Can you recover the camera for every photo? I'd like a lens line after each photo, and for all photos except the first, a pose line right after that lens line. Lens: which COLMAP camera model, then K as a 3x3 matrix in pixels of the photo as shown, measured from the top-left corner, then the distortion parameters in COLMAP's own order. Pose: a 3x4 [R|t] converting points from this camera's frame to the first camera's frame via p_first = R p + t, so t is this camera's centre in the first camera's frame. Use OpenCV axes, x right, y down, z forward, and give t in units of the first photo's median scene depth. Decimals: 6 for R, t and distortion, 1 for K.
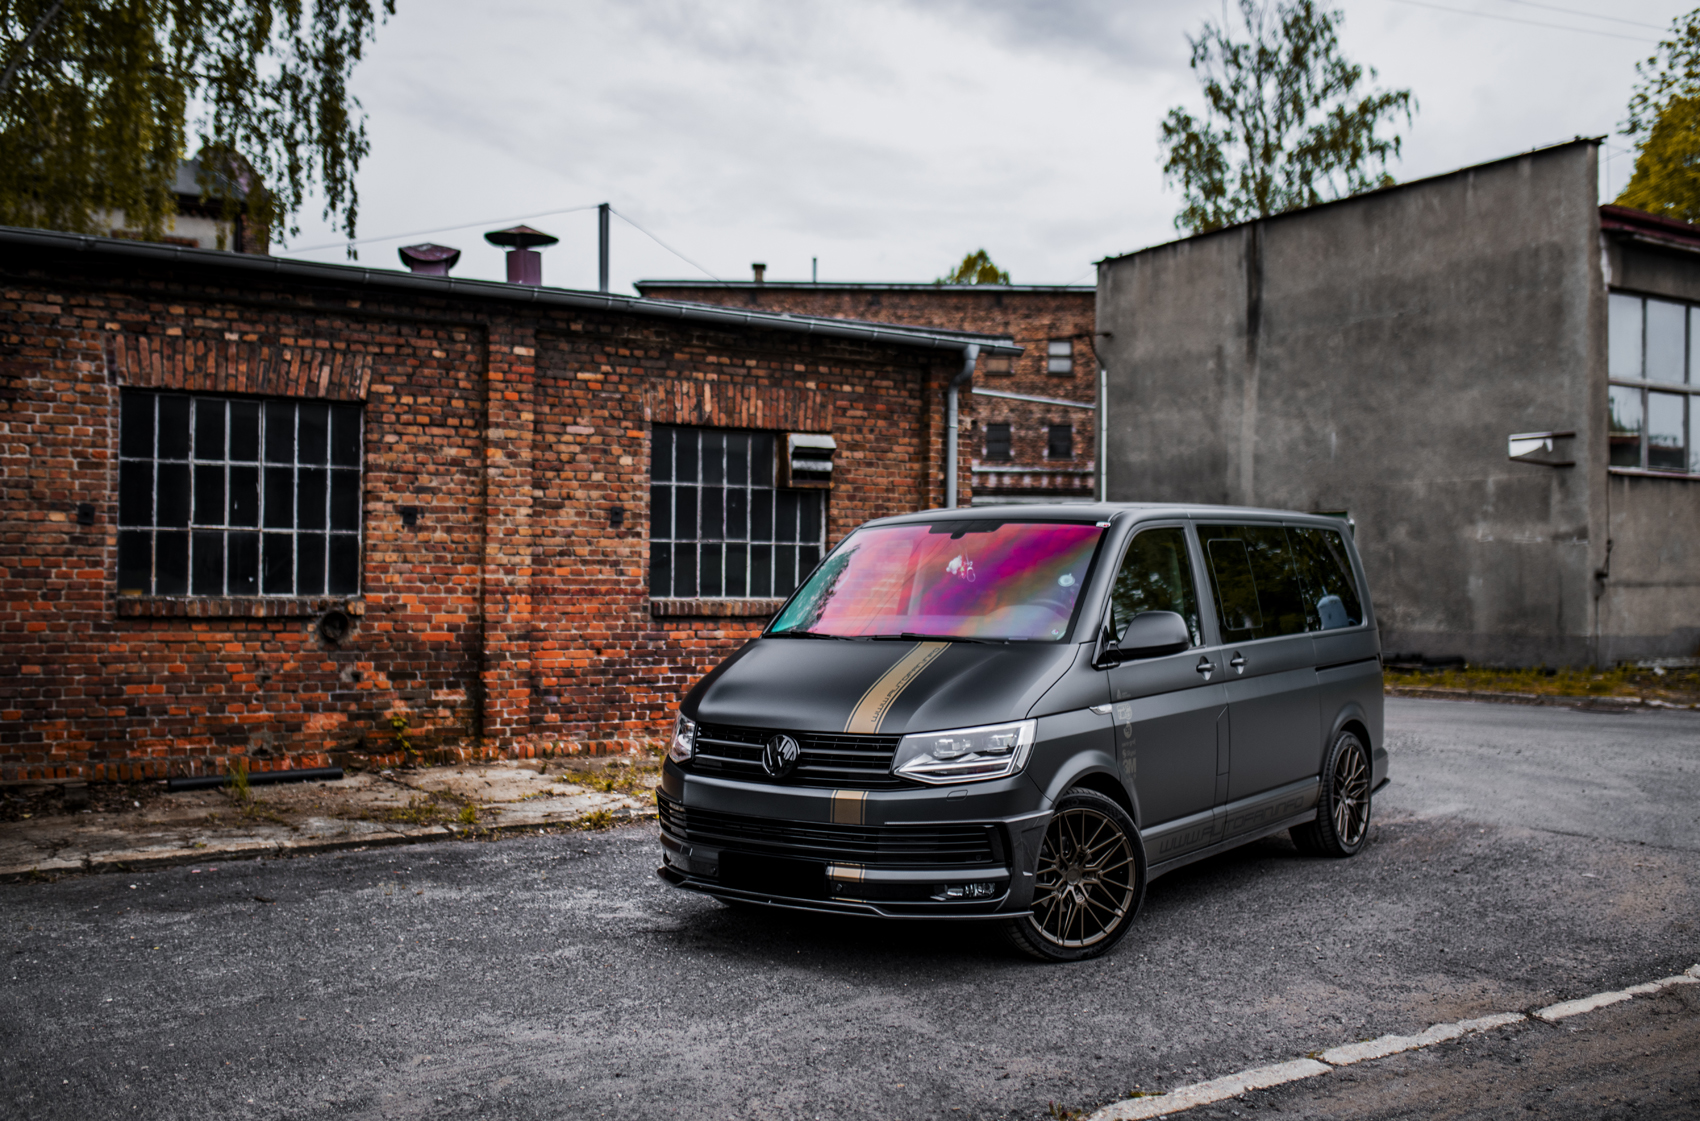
lens RADIAL K [[1684.8, 0, 848.2], [0, 1684.8, 556.4], [0, 0, 1]] dist [-0.002829, 0.016182]
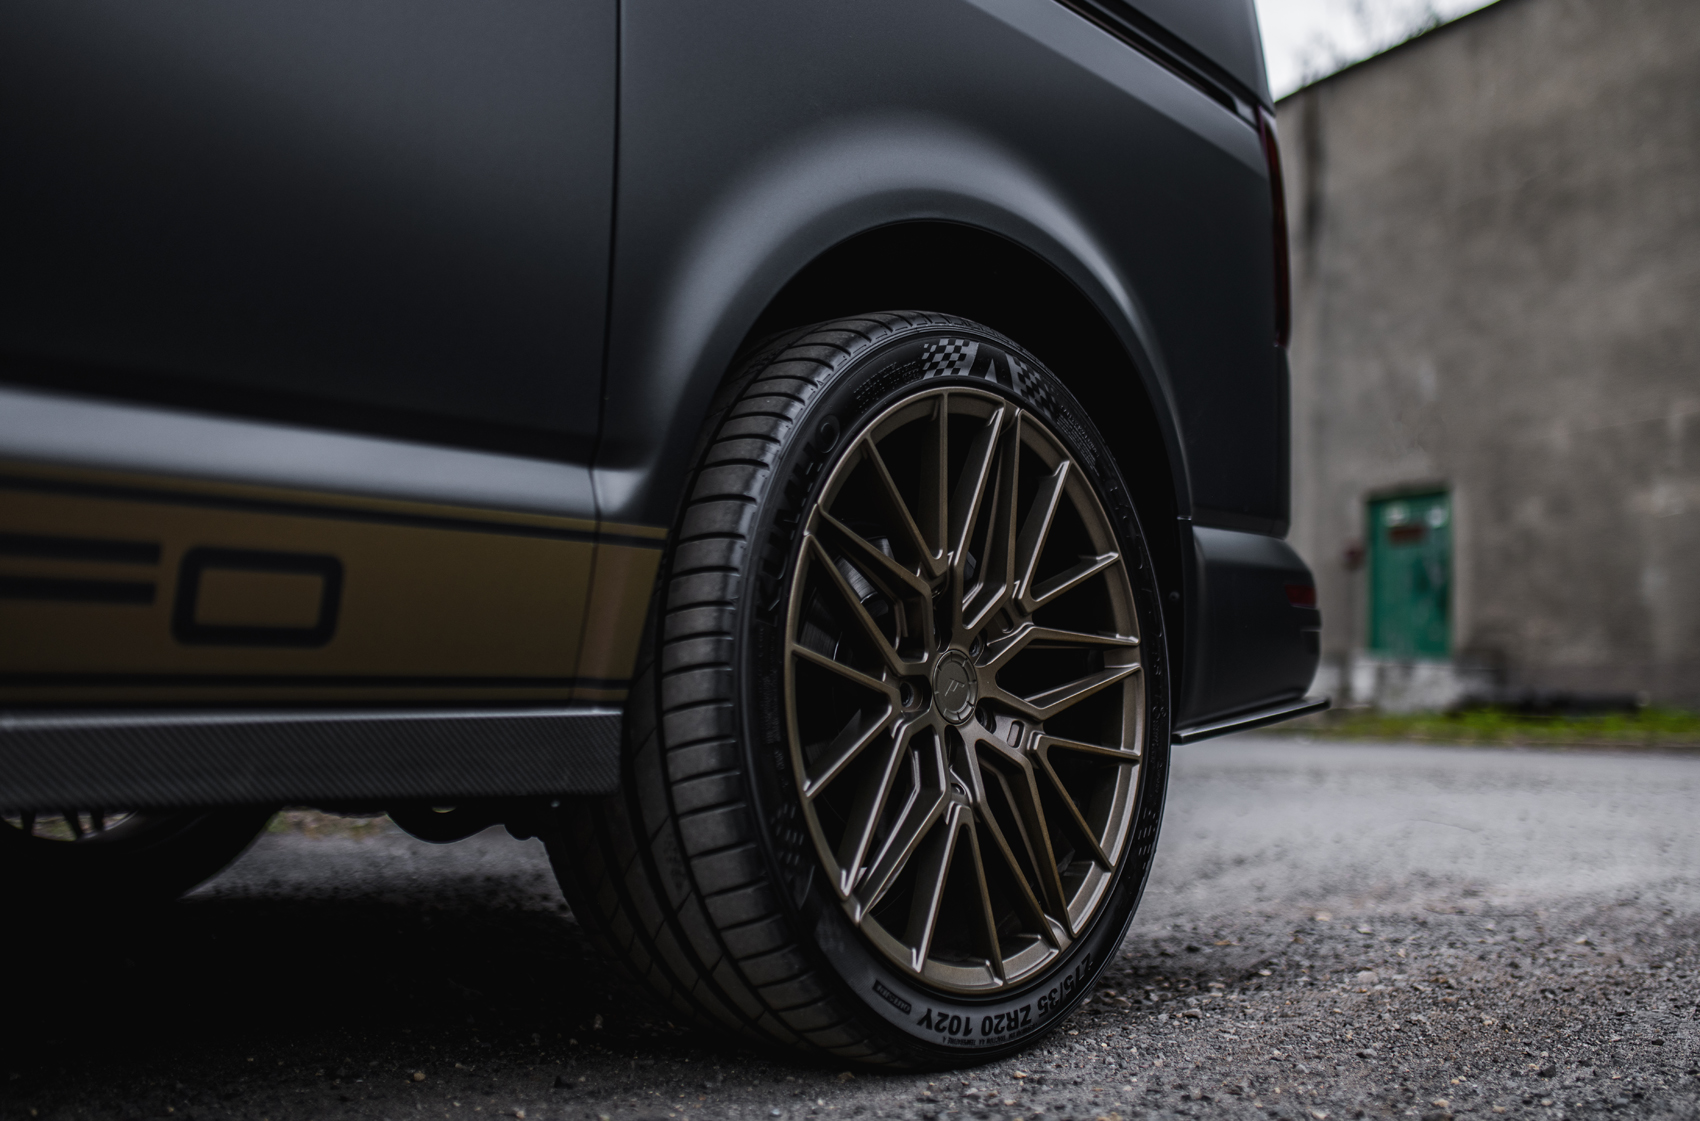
lens RADIAL K [[1684.8, 0, 848.2], [0, 1684.8, 556.4], [0, 0, 1]] dist [-0.002829, 0.016182]
pose [[0.996450, 0.004362, -0.084068, 0.218911], [-0.010581, 0.997226, -0.073684, 0.102755], [0.083514, 0.074312, 0.993732, 0.608810]]
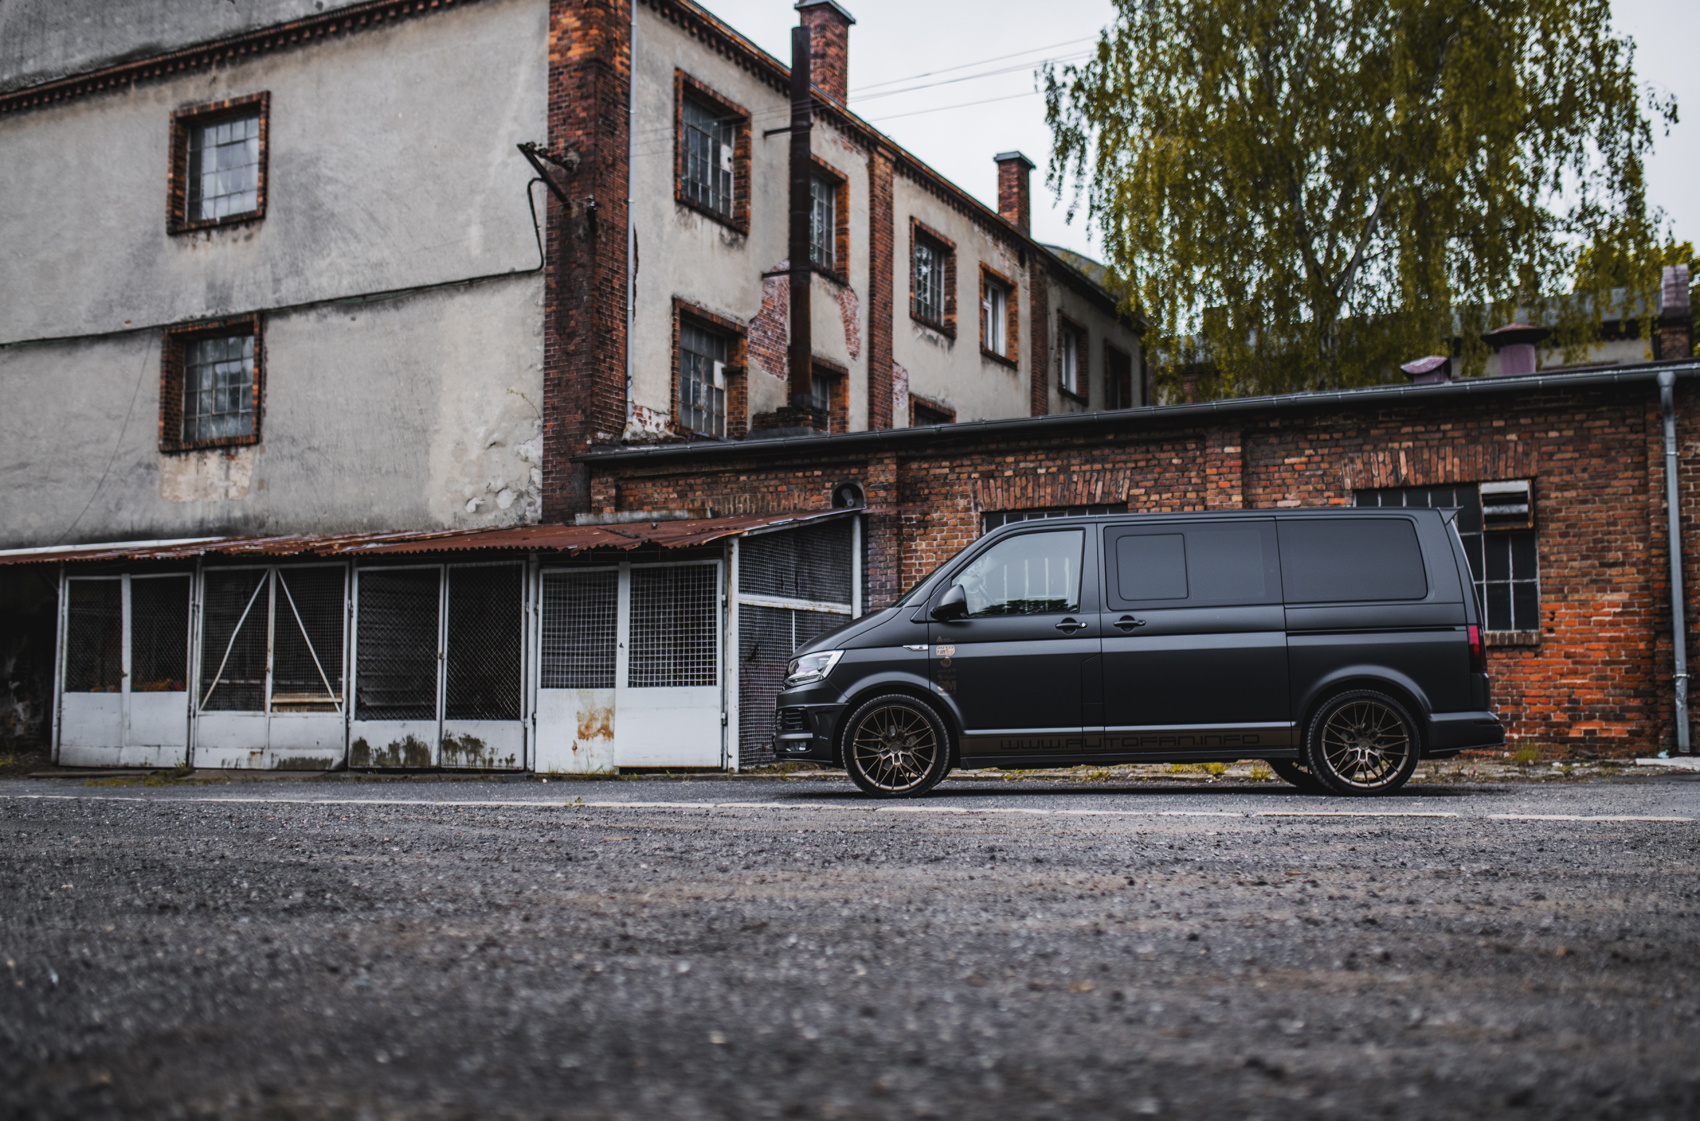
lens RADIAL K [[1684.8, 0, 848.2], [0, 1684.8, 556.4], [0, 0, 1]] dist [-0.002829, 0.016182]
pose [[0.499686, -0.092702, -0.861232, 0.772212], [0.018753, 0.995181, -0.096240, 0.081481], [0.866004, 0.031939, 0.499017, 0.080932]]
